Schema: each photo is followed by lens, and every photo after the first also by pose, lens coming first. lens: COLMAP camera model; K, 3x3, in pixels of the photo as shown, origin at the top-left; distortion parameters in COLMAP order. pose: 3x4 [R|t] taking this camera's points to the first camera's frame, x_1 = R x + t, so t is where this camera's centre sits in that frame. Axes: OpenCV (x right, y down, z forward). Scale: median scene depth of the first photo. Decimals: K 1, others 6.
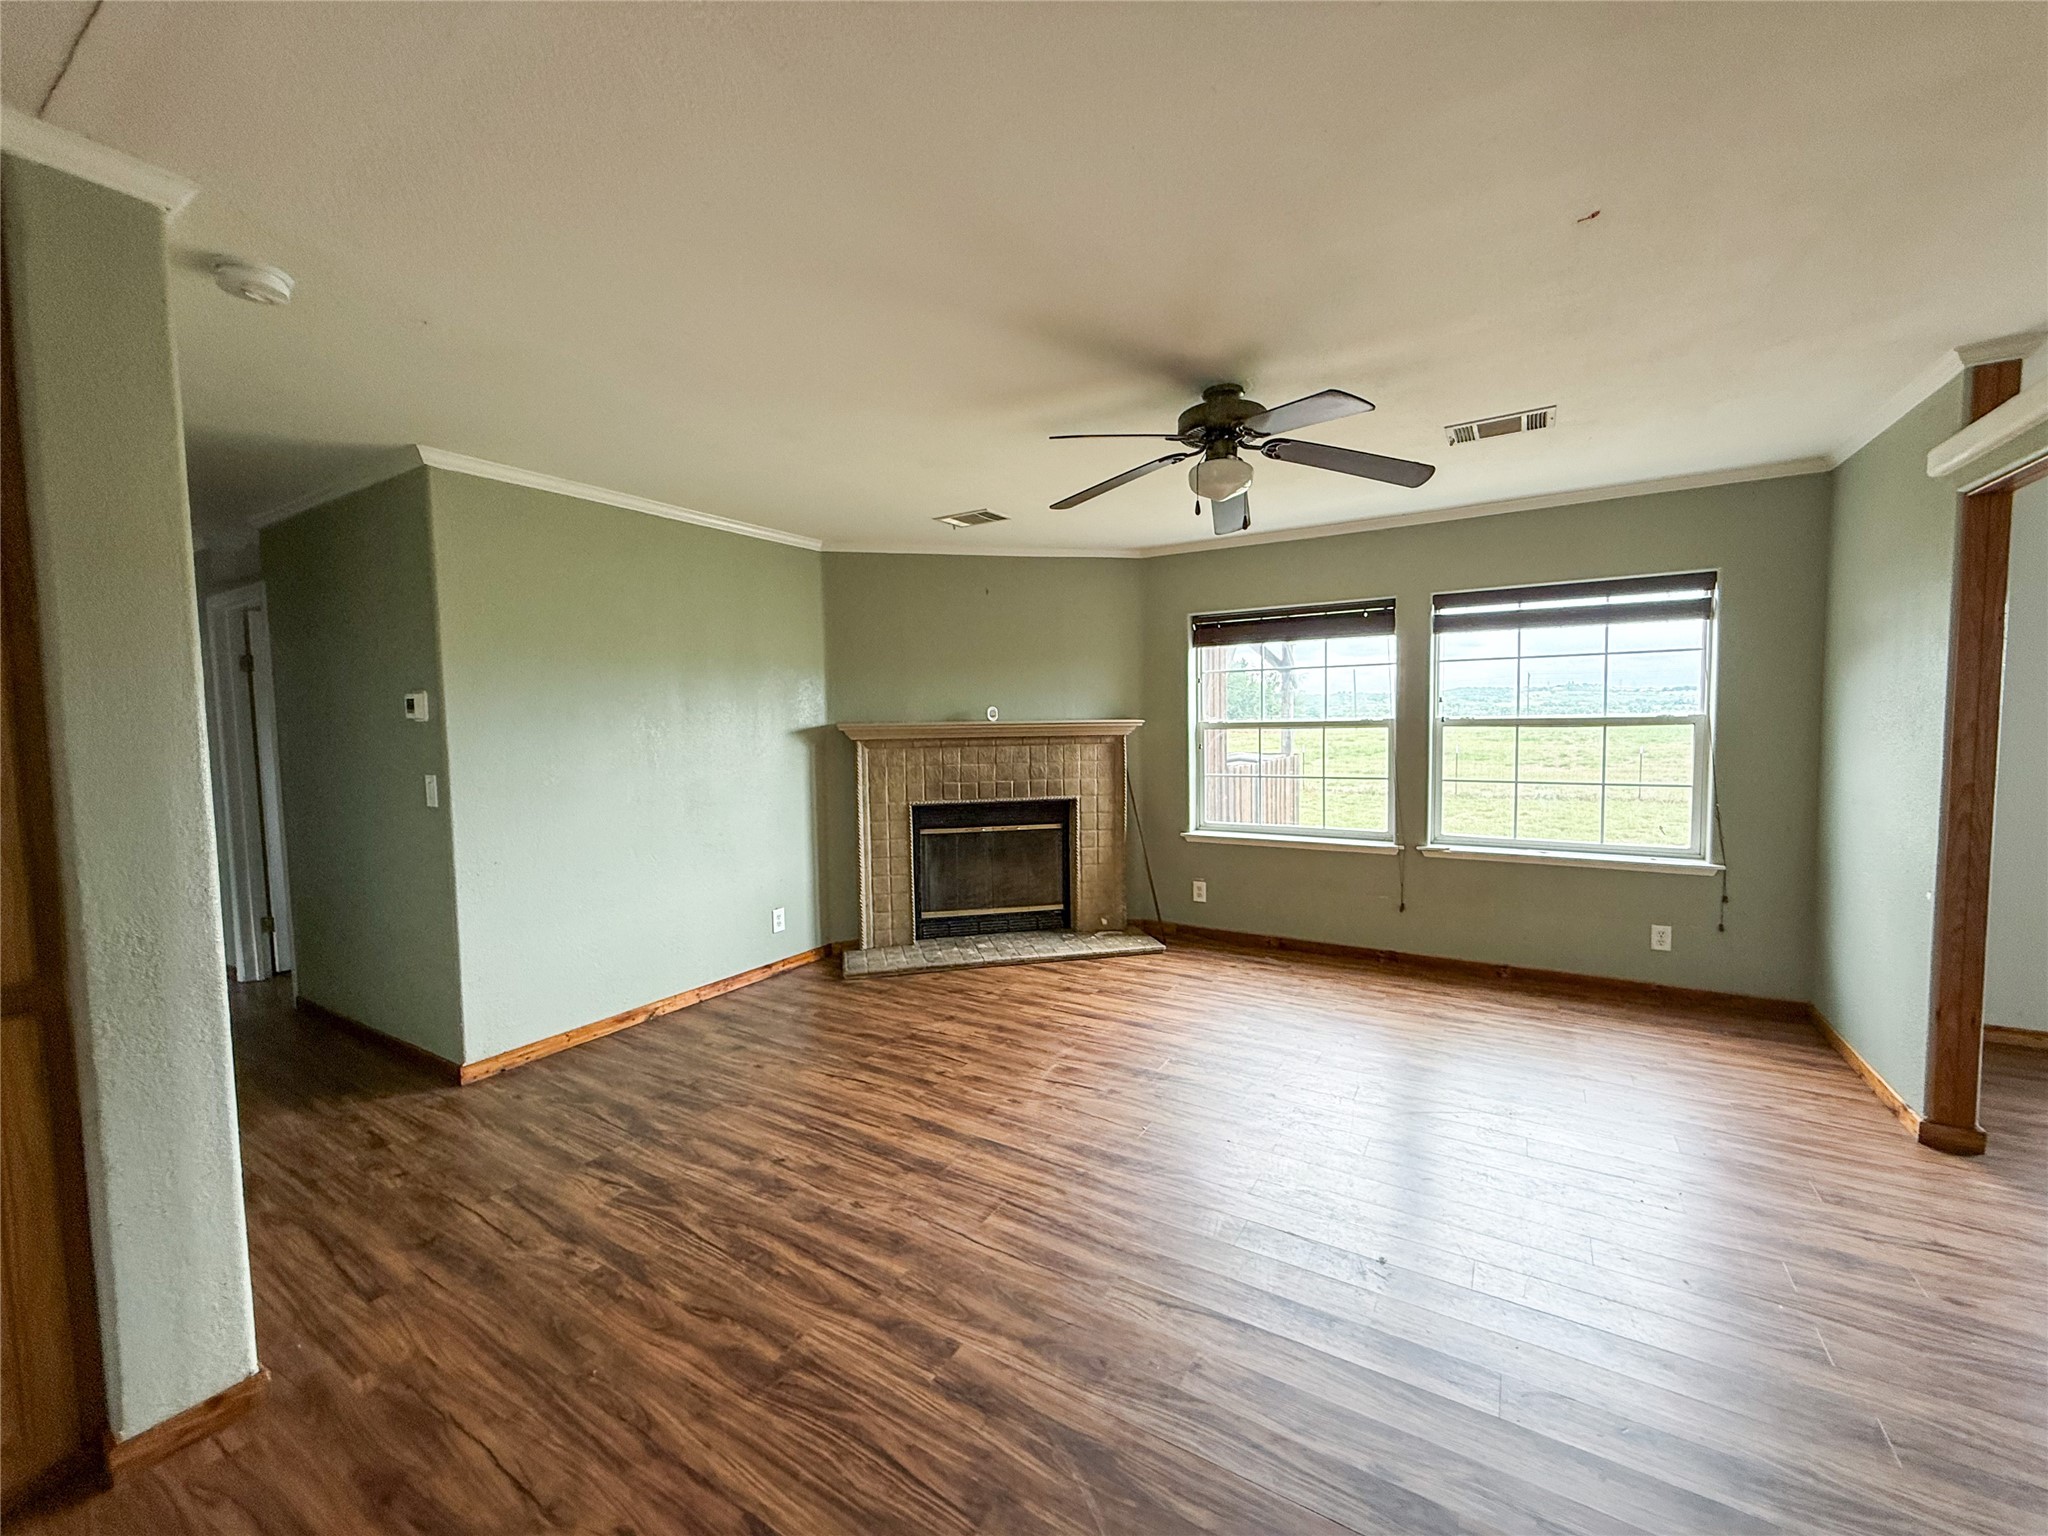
lens RADIAL K [[813.8, 0, 1015.9], [0, 813.8, 772.8], [0, 0, 1]] dist [-0.001307, 0.000292]
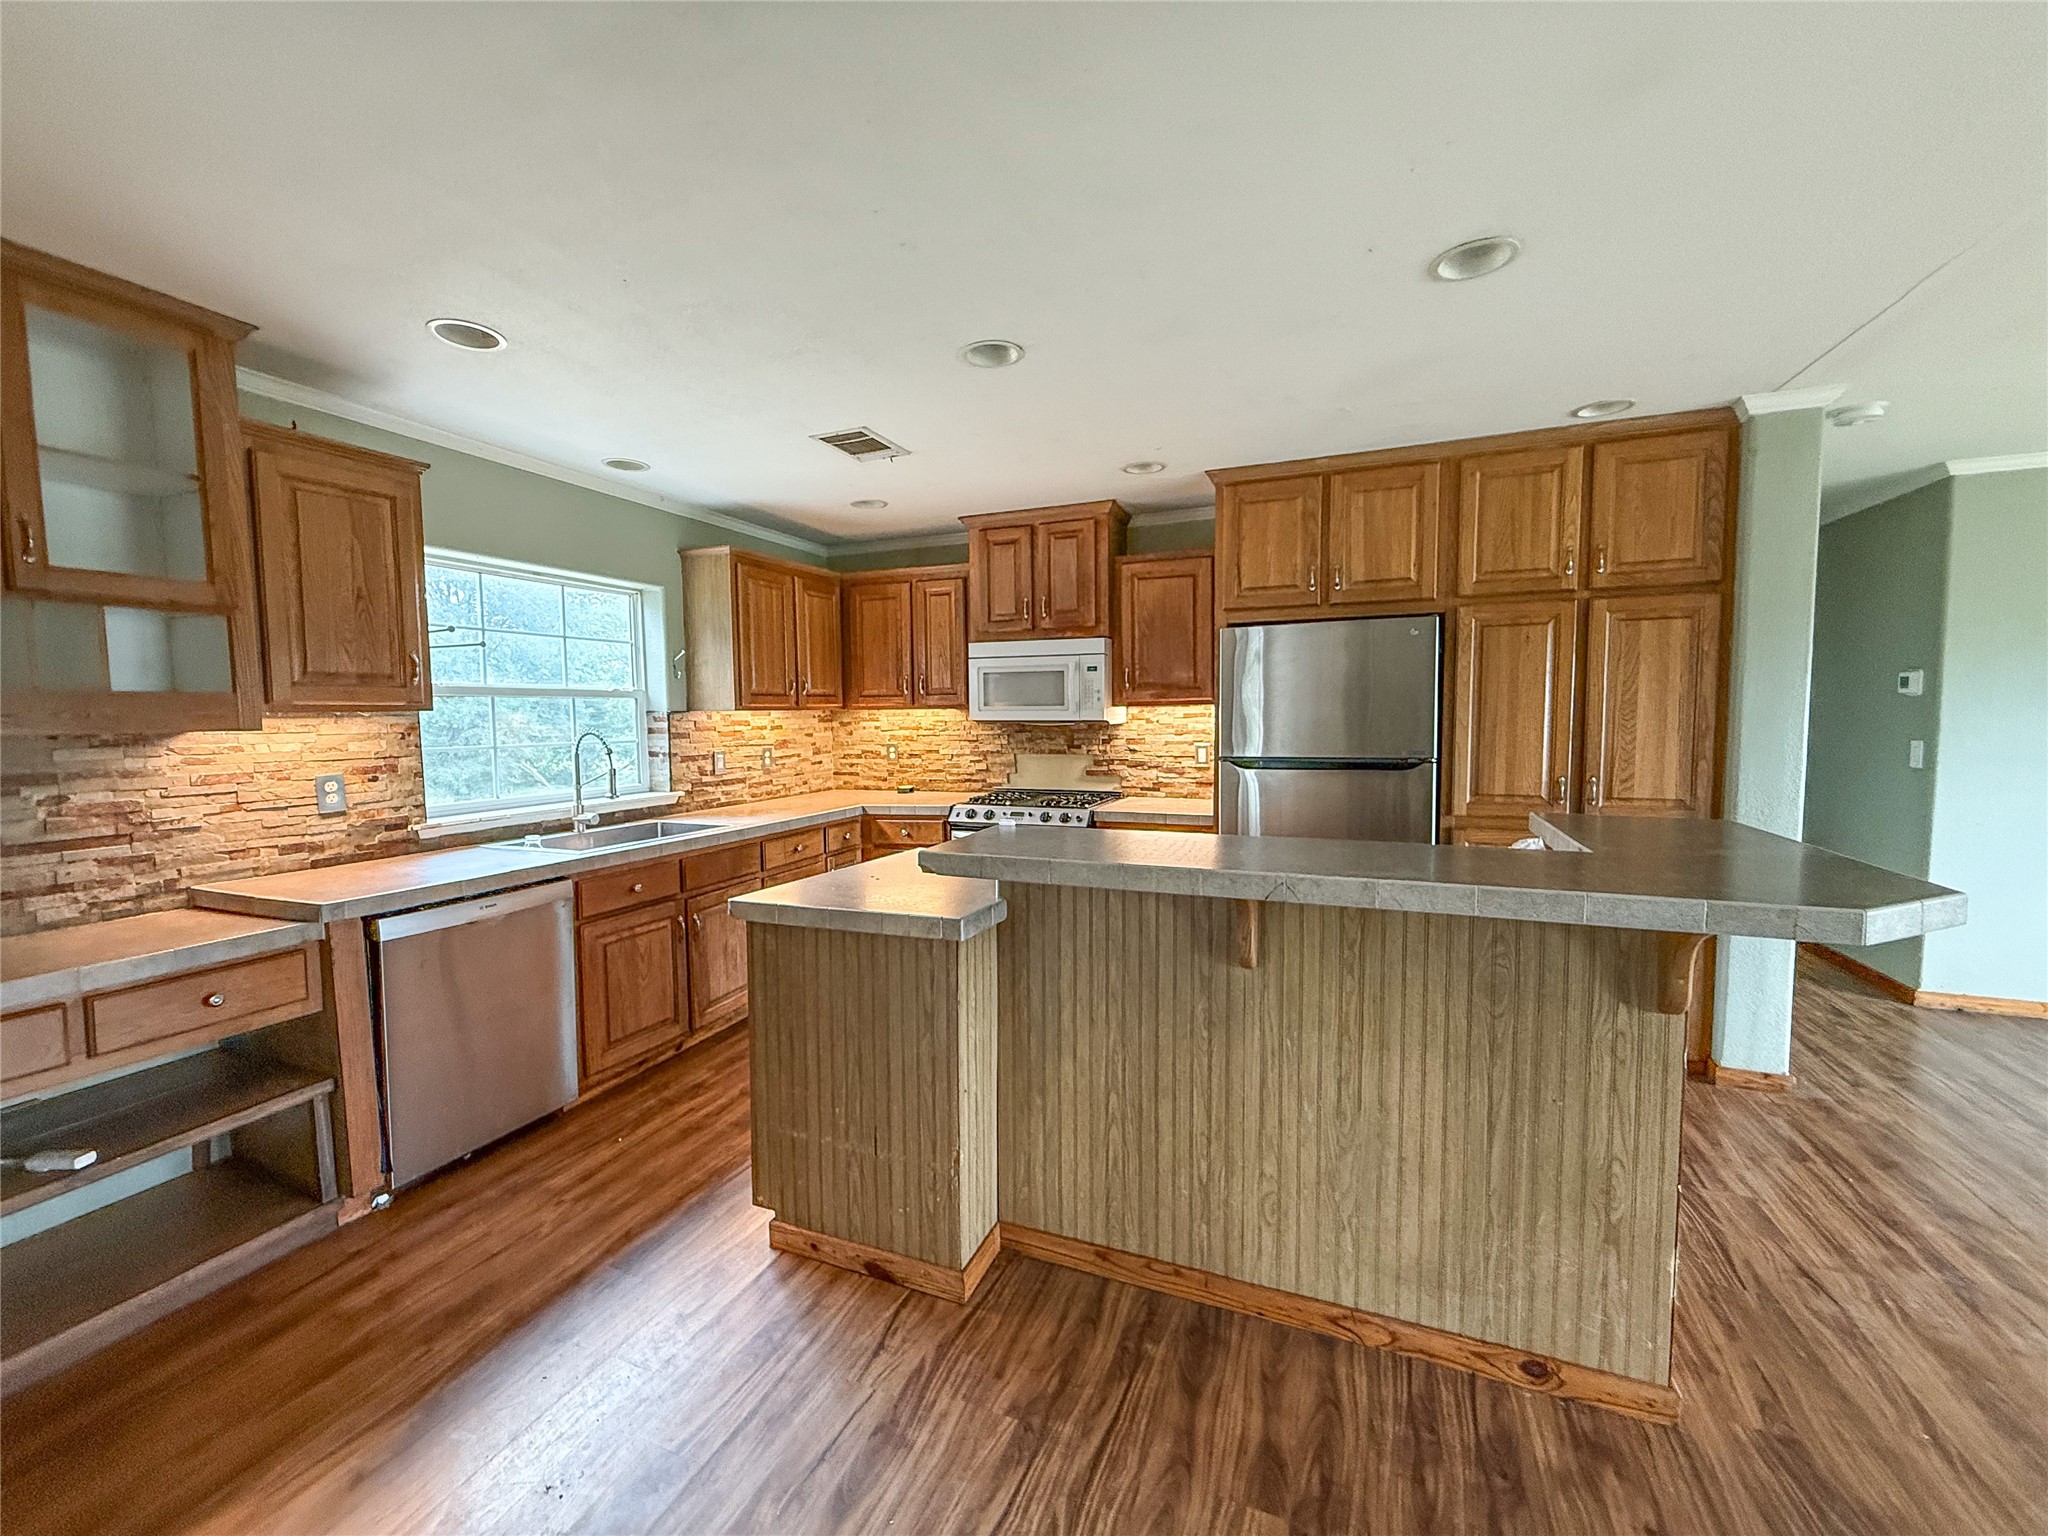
lens RADIAL K [[813.8, 0, 1015.4], [0, 813.8, 766.6], [0, 0, 1]] dist [-0.001307, 0.000292]
pose [[0.164285, 0.083243, -0.982894, 0.242622], [-0.055372, 0.995640, 0.075067, 0.025543], [0.984858, 0.042093, 0.168178, -0.517875]]
